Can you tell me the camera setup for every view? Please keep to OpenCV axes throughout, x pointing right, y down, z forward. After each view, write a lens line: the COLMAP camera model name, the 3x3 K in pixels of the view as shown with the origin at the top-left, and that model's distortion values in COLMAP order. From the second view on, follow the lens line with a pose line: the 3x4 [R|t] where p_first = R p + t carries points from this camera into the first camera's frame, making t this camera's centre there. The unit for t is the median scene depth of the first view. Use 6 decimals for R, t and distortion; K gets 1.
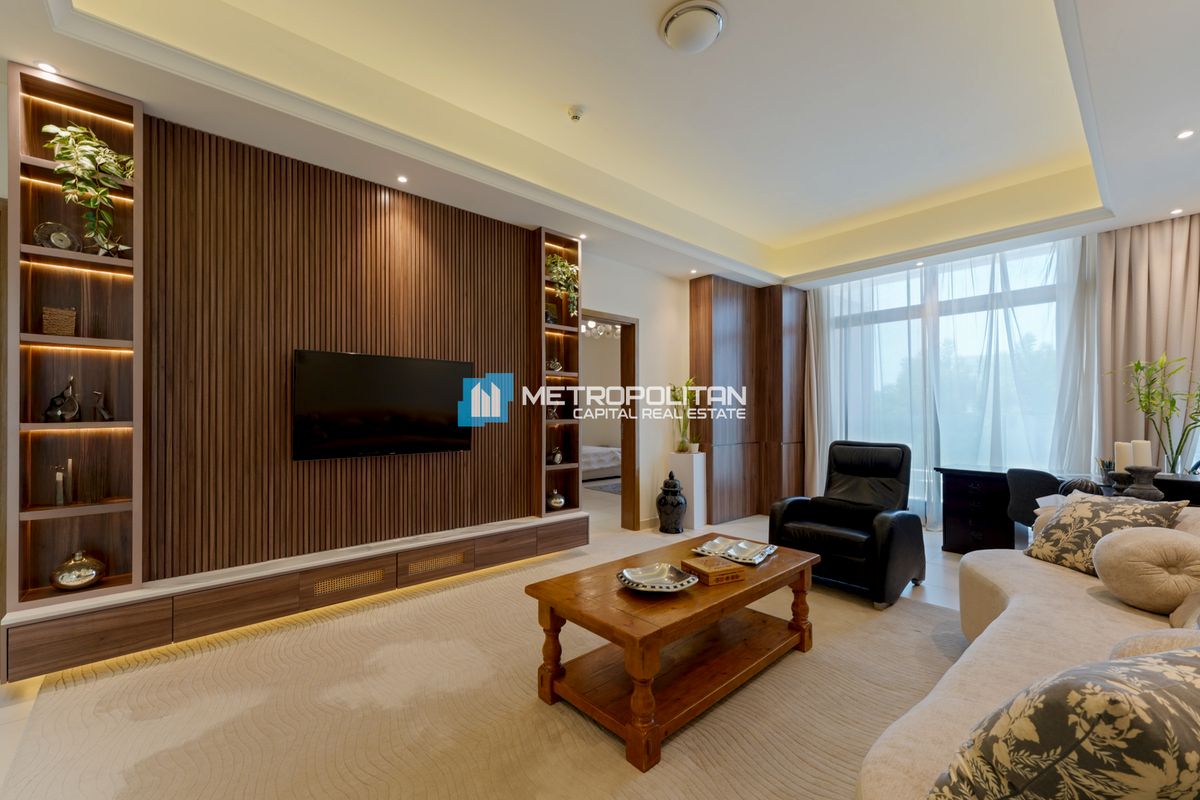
lens RADIAL K [[486.3, 0, 569.6], [0, 486.3, 412.2], [0, 0, 1]] dist [0.005429, -0.001814]
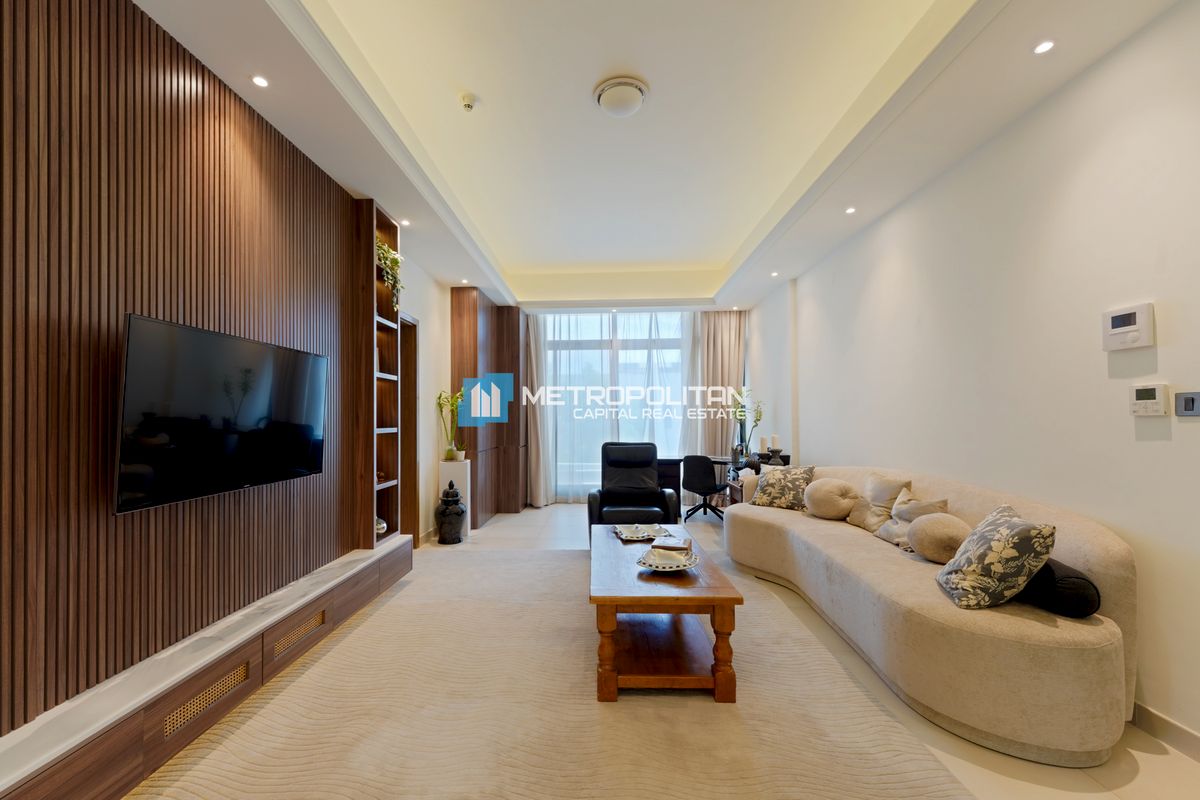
lens RADIAL K [[486.3, 0, 593.0], [0, 486.3, 418.1], [0, 0, 1]] dist [0.005429, -0.001814]
pose [[0.679908, -0.002288, 0.733294, -0.373413], [0.002094, 0.999997, 0.001179, -0.006007], [-0.733295, 0.000734, 0.679911, 0.141536]]
